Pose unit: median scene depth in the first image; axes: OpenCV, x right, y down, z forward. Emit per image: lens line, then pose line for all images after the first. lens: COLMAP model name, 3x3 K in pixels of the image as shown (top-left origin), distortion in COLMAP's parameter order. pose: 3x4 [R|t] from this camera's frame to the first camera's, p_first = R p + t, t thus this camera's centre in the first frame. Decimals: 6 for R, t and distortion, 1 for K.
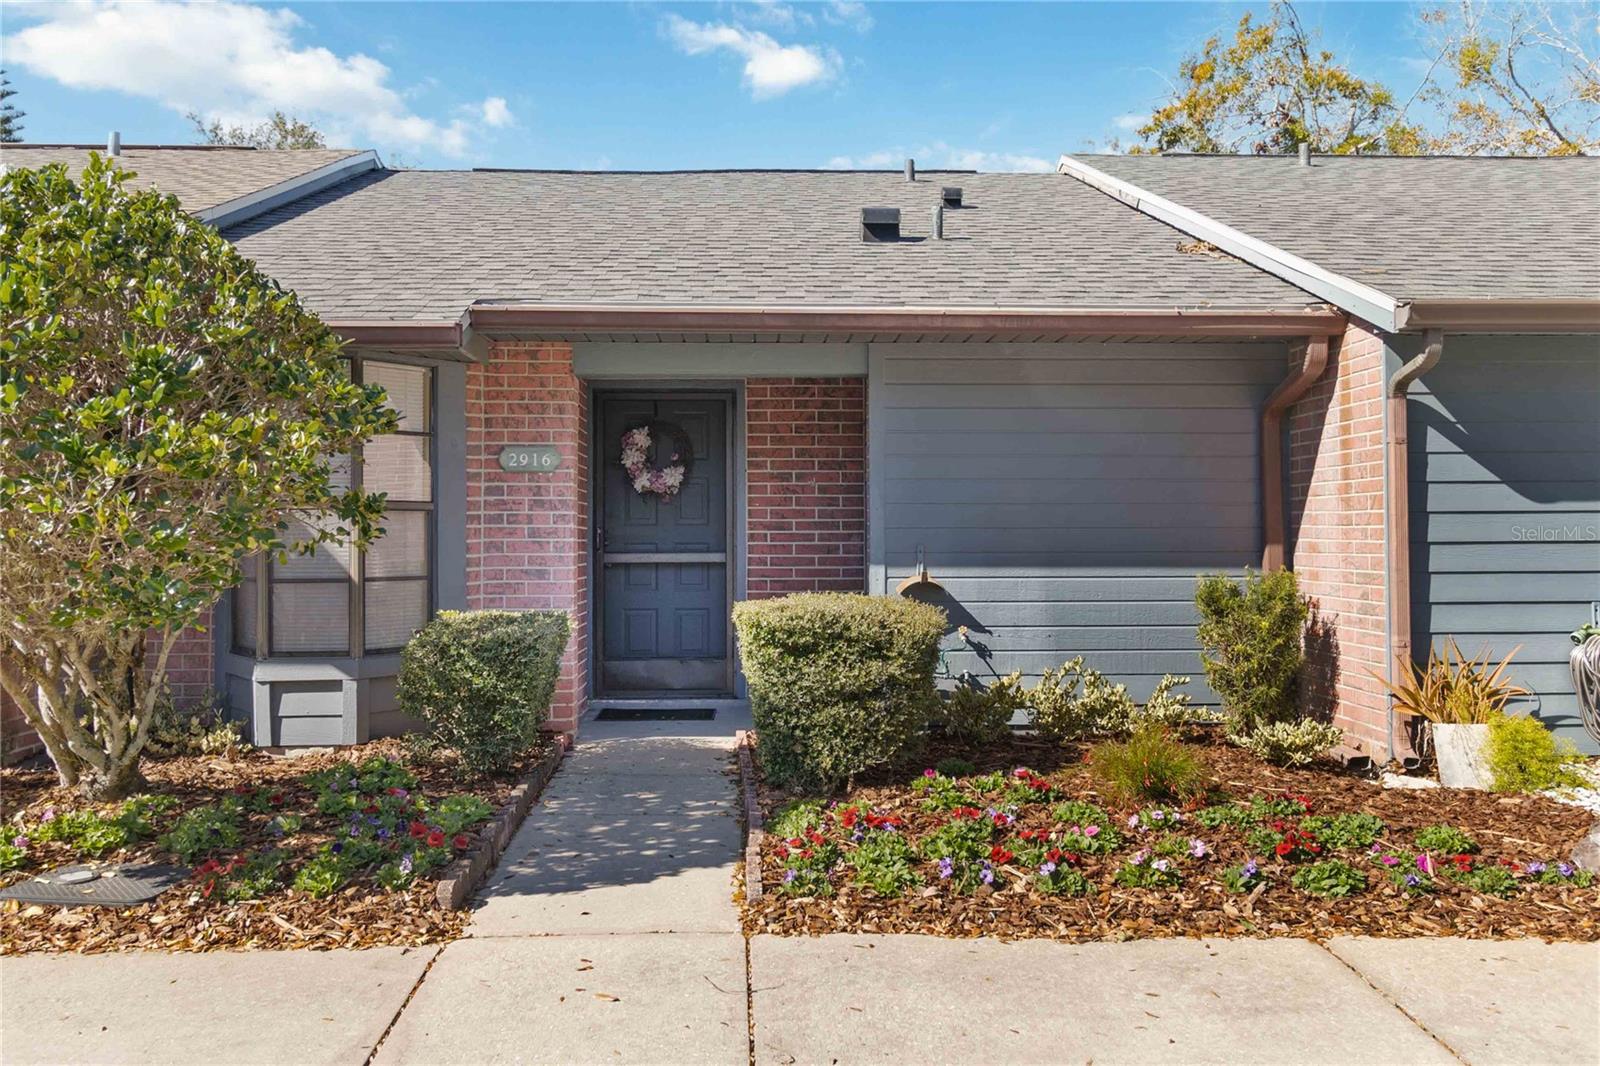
lens RADIAL K [[833.4, 0, 806.7], [0, 833.4, 531.4], [0, 0, 1]] dist [-0.004620, -0.000458]
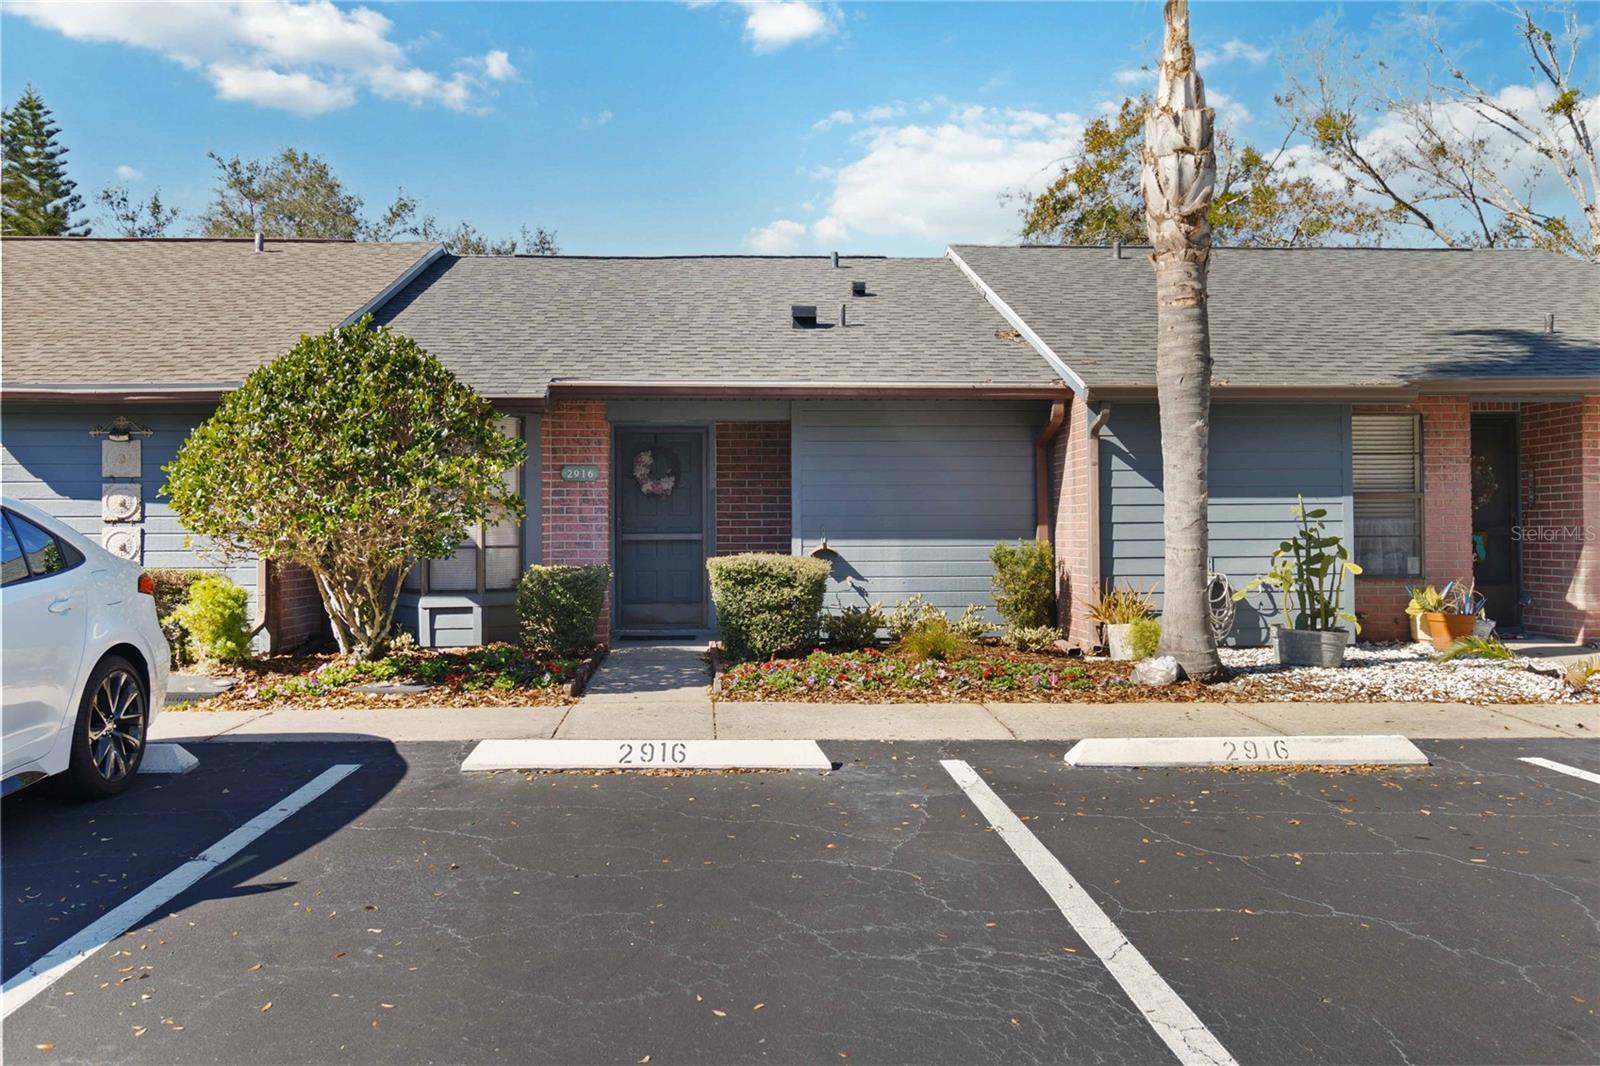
lens RADIAL K [[833.4, 0, 792.8], [0, 833.4, 530.2], [0, 0, 1]] dist [-0.004620, -0.000458]
pose [[0.999907, -0.002217, 0.013491, 0.060034], [0.002225, 0.999997, -0.000566, 0.026565], [-0.013489, 0.000596, 0.999909, -0.660794]]
